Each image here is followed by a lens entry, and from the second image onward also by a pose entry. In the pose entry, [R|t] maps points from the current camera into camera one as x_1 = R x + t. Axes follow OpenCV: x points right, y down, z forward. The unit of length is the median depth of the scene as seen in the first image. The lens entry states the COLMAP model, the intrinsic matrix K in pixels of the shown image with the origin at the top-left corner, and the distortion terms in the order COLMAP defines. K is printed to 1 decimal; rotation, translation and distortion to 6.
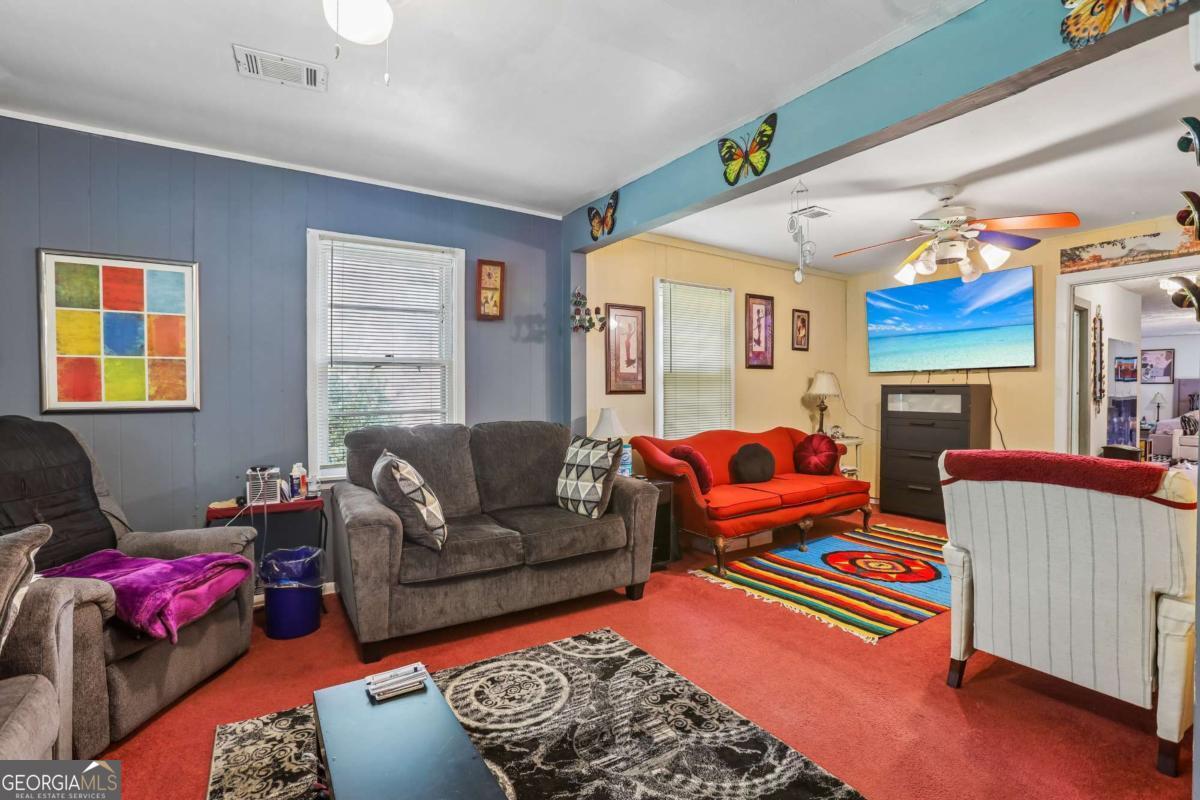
lens RADIAL K [[547.1, 0, 600.0], [0, 547.1, 400.0], [0, 0, 1]] dist [-0.043944, 0.000995]
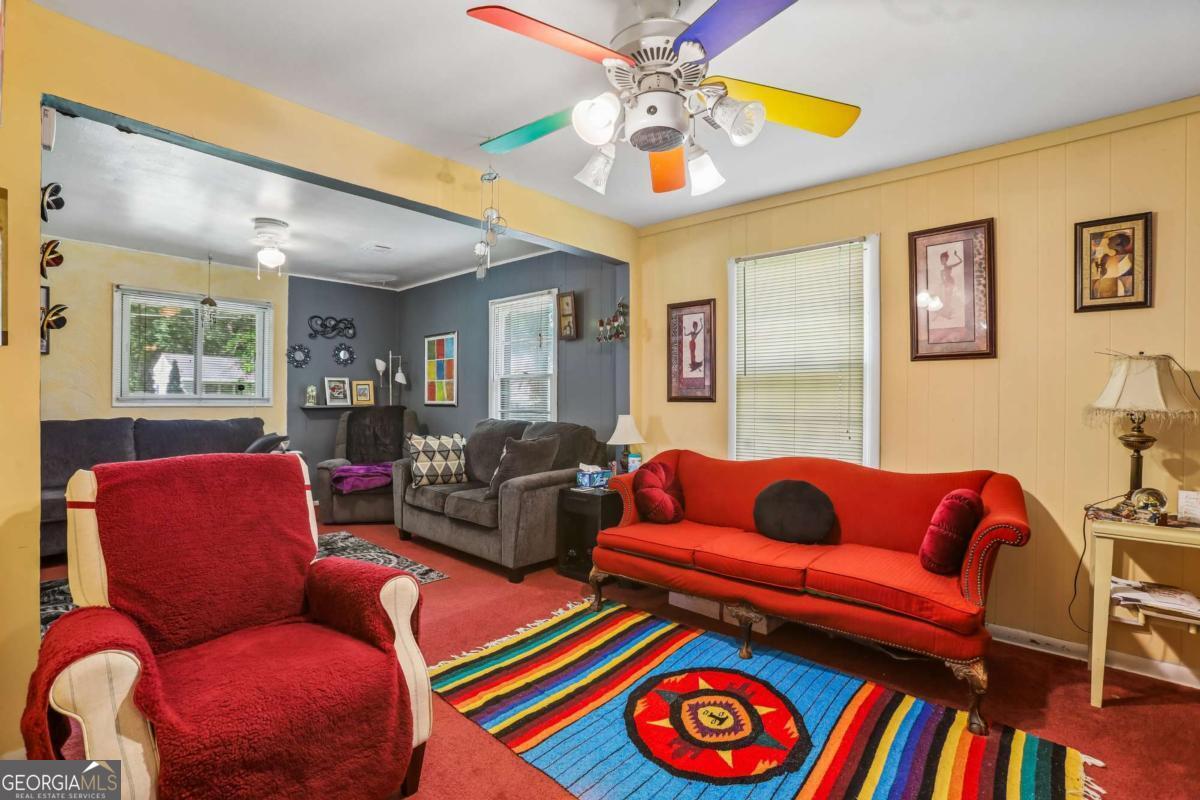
lens RADIAL K [[547.1, 0, 600.0], [0, 547.1, 400.0], [0, 0, 1]] dist [-0.043944, 0.000995]
pose [[0.261921, 0.005011, -0.965076, 1.078010], [-0.024136, 0.999708, -0.001359, -0.011106], [0.964787, 0.023649, 0.261965, 0.784065]]
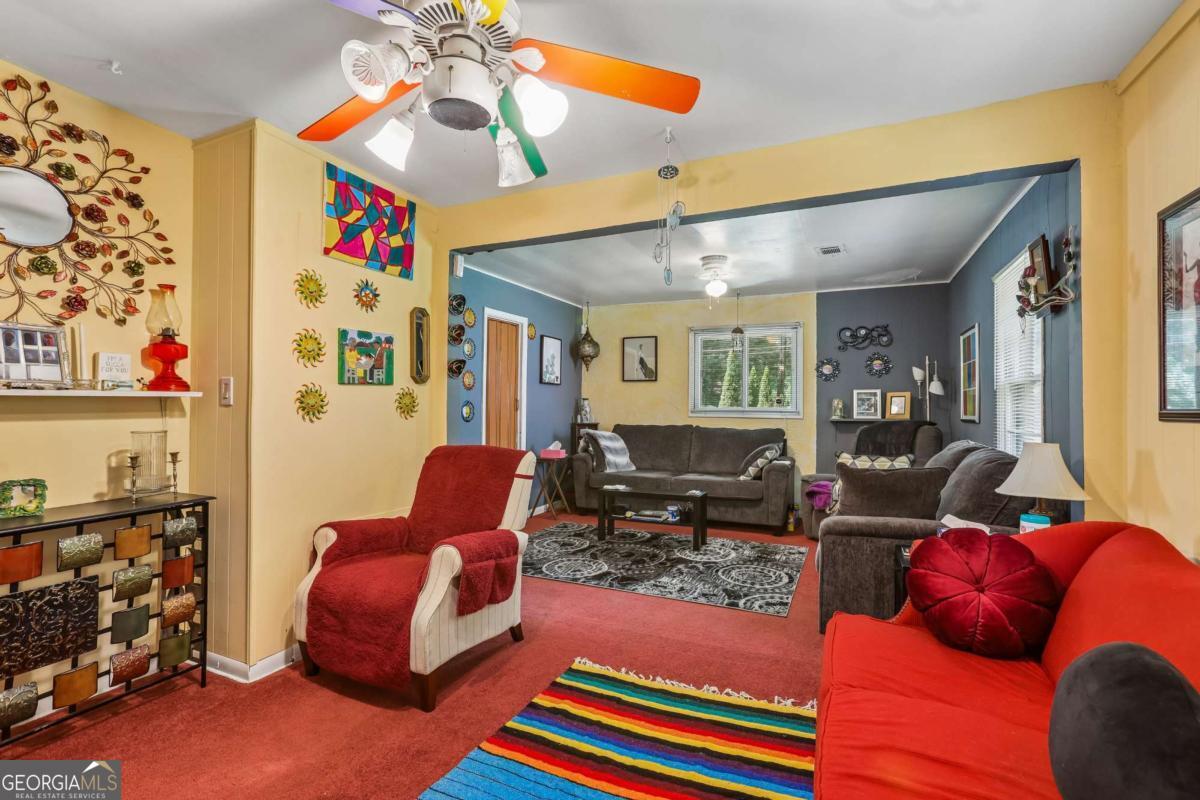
lens RADIAL K [[548.5, 0, 600.0], [0, 548.5, 400.0], [0, 0, 1]] dist [-0.000921, 0.000162]
pose [[-0.847141, -0.012605, -0.531218, 0.755683], [-0.017887, 0.999828, 0.004801, -0.026794], [0.531066, 0.013569, -0.847221, 1.384639]]
